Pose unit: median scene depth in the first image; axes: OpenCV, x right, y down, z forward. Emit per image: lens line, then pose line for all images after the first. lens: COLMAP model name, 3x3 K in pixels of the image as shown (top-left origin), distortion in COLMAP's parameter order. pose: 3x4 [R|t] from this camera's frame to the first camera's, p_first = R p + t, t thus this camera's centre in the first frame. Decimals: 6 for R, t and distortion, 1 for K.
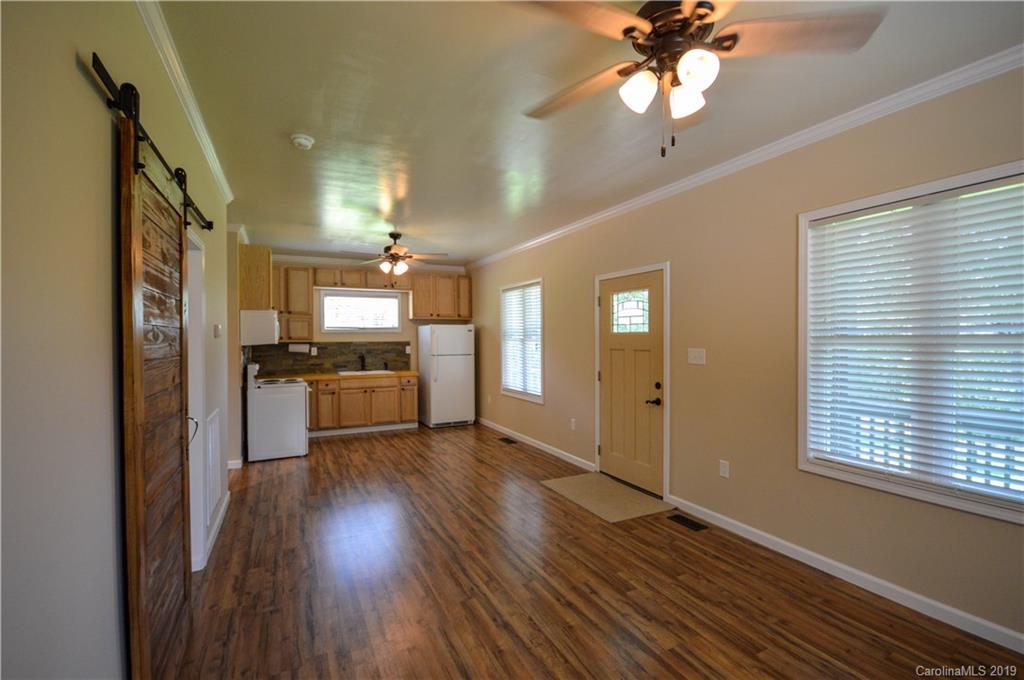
lens RADIAL K [[453.5, 0, 513.9], [0, 453.5, 346.9], [0, 0, 1]] dist [0.007715, -0.011445]
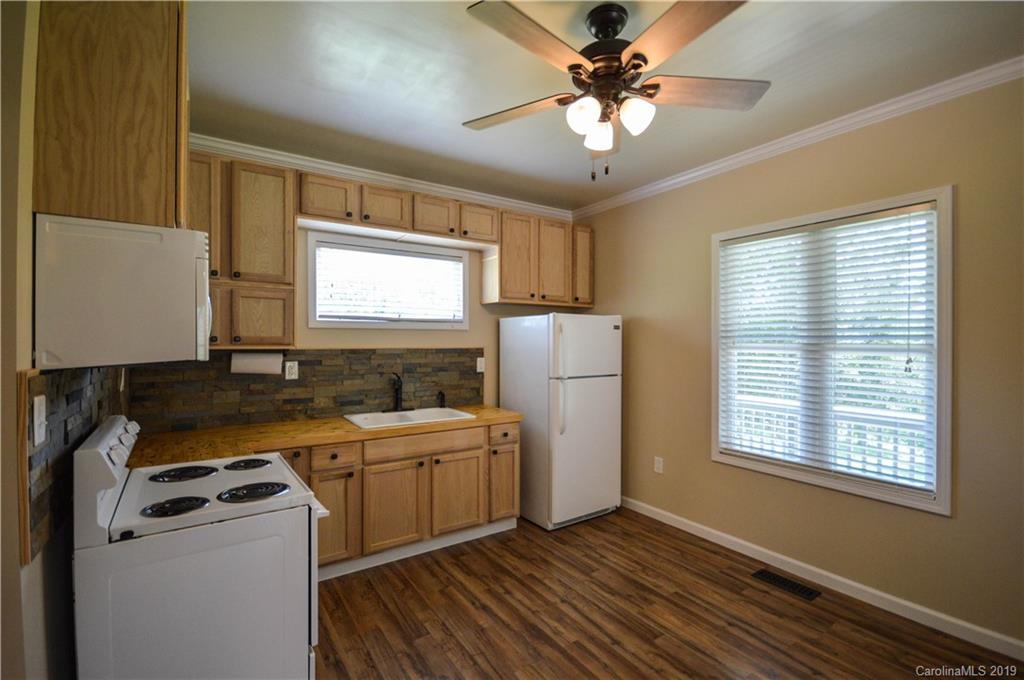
lens RADIAL K [[453.5, 0, 513.9], [0, 453.5, 346.9], [0, 0, 1]] dist [0.007715, -0.011445]
pose [[0.990939, 0.005518, 0.134203, -0.284531], [-0.004323, 0.999948, -0.009189, -0.009598], [-0.134247, 0.008526, 0.990911, 0.533707]]
